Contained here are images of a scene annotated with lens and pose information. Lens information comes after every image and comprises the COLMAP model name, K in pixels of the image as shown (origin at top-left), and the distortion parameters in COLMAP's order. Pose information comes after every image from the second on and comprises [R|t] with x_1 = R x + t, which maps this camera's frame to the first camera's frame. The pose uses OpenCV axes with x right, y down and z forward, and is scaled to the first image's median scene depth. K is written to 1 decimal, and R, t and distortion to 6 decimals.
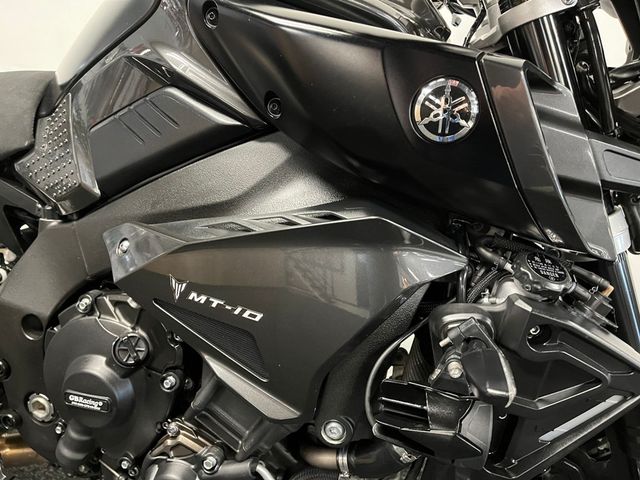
lens RADIAL K [[488.8, 0, 321.0], [0, 488.8, 240.0], [0, 0, 1]] dist [0.078592, -0.098660]
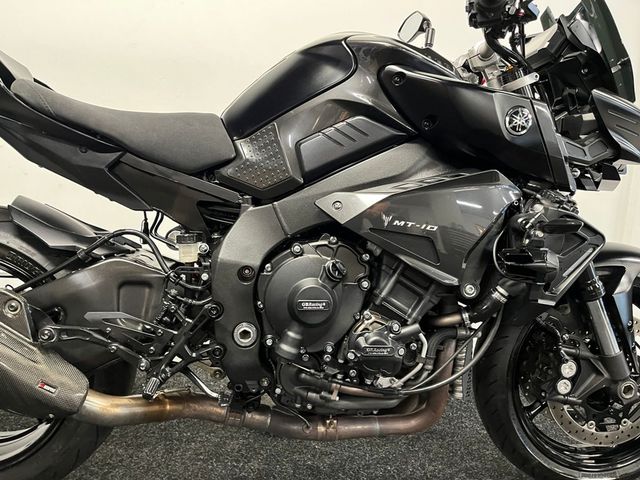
lens RADIAL K [[488.8, 0, 318.1], [0, 488.8, 239.6], [0, 0, 1]] dist [0.078592, -0.098660]
pose [[0.944297, -0.067079, 0.322185, -1.122648], [0.111200, 0.986461, -0.120535, 0.362156], [-0.309738, 0.149647, 0.938972, -0.623876]]
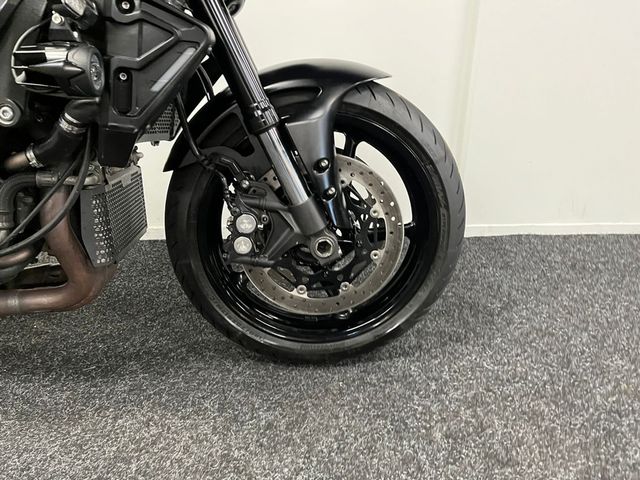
lens RADIAL K [[488.8, 0, 316.4], [0, 488.8, 231.4], [0, 0, 1]] dist [0.078592, -0.098660]
pose [[0.947309, -0.167424, 0.273083, 0.406002], [0.148527, 0.984930, 0.088619, 0.708483], [-0.283804, -0.043389, 0.957900, -0.537873]]
